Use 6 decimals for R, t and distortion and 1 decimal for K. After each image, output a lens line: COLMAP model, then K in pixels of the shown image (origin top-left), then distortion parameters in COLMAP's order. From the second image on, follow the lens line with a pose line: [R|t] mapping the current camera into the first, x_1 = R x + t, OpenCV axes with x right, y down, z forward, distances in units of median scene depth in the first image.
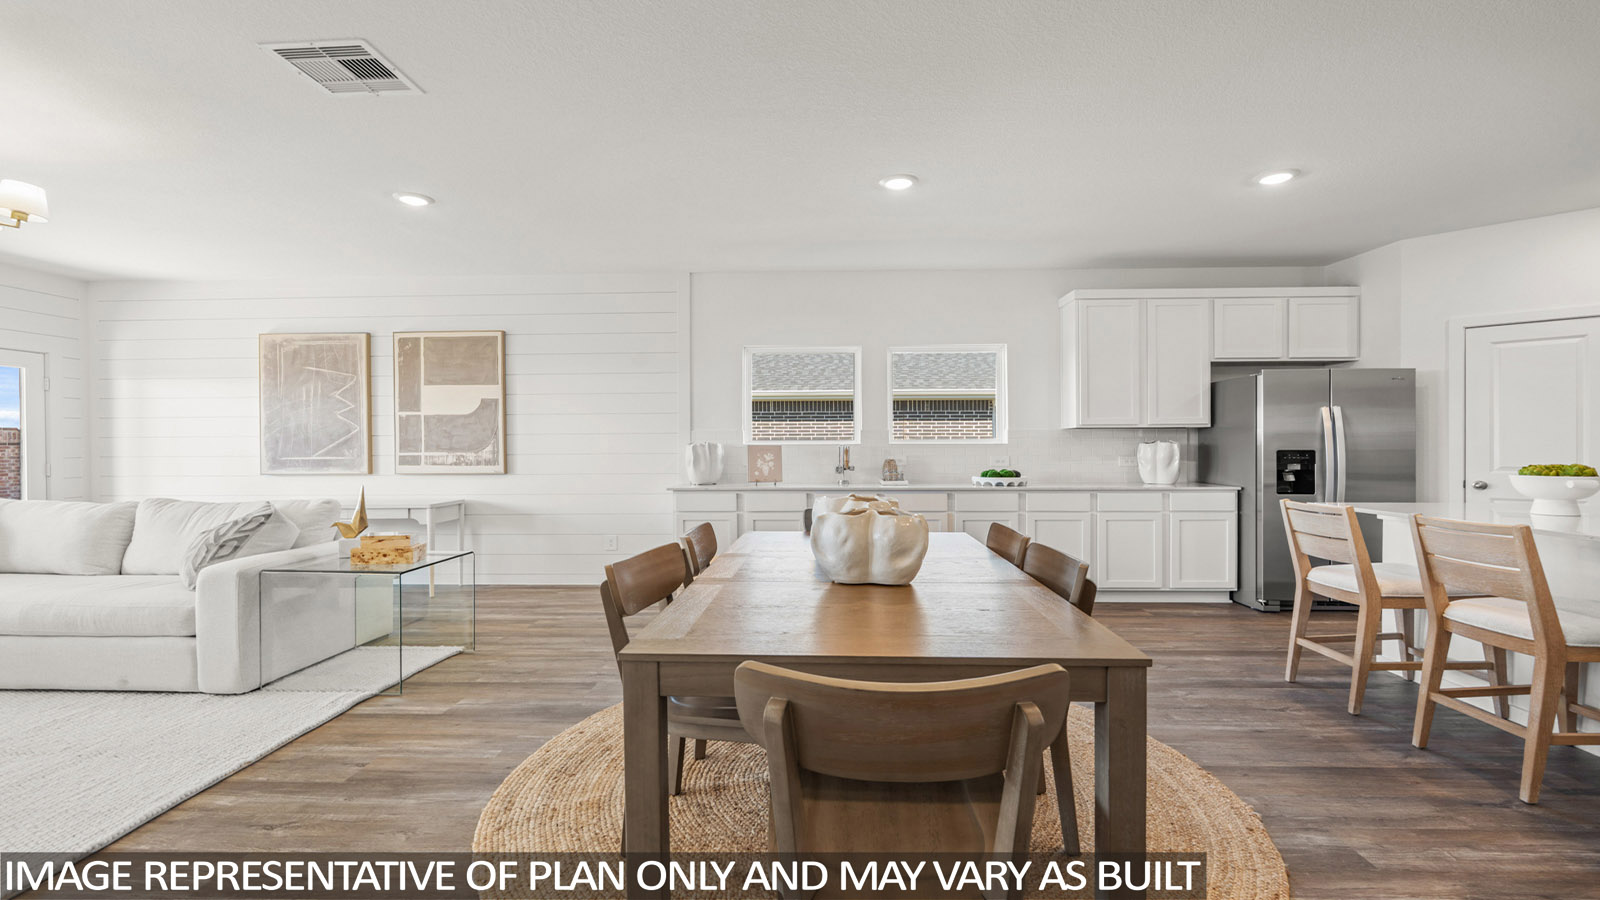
lens RADIAL K [[705.8, 0, 793.6], [0, 705.8, 444.7], [0, 0, 1]] dist [-0.002005, -0.000350]
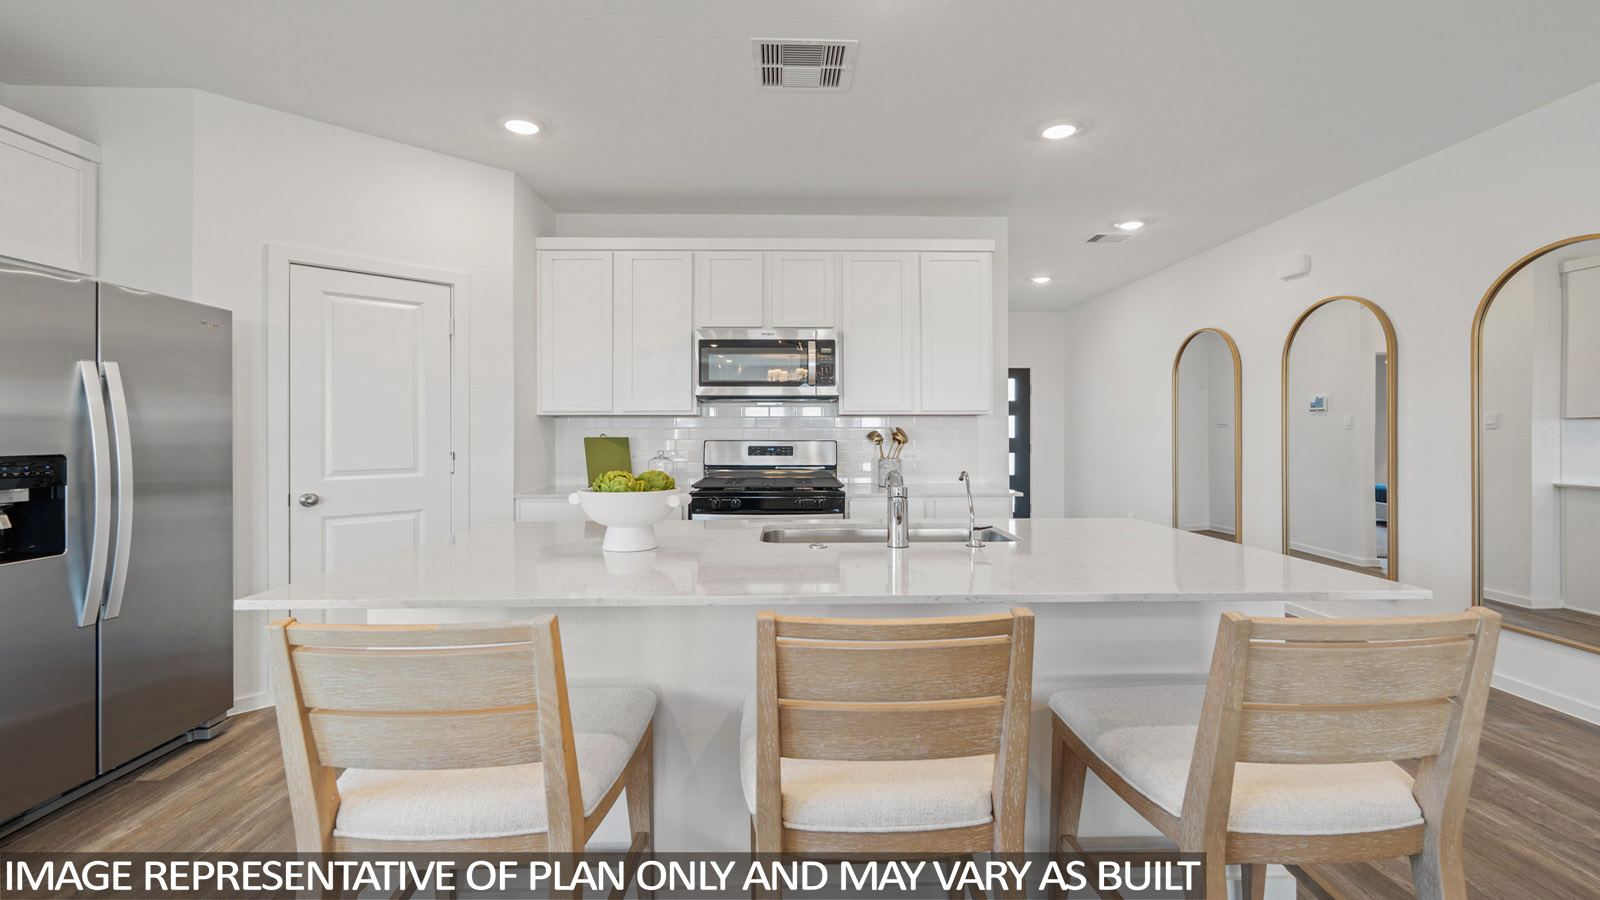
lens RADIAL K [[716.2, 0, 801.8], [0, 716.2, 424.9], [0, 0, 1]] dist [-0.002544, 0.000207]
pose [[-0.059242, 0.011953, 0.998172, 0.240793], [0.004618, 0.999921, -0.011700, -0.003388], [-0.998233, 0.003916, -0.059293, 0.520662]]
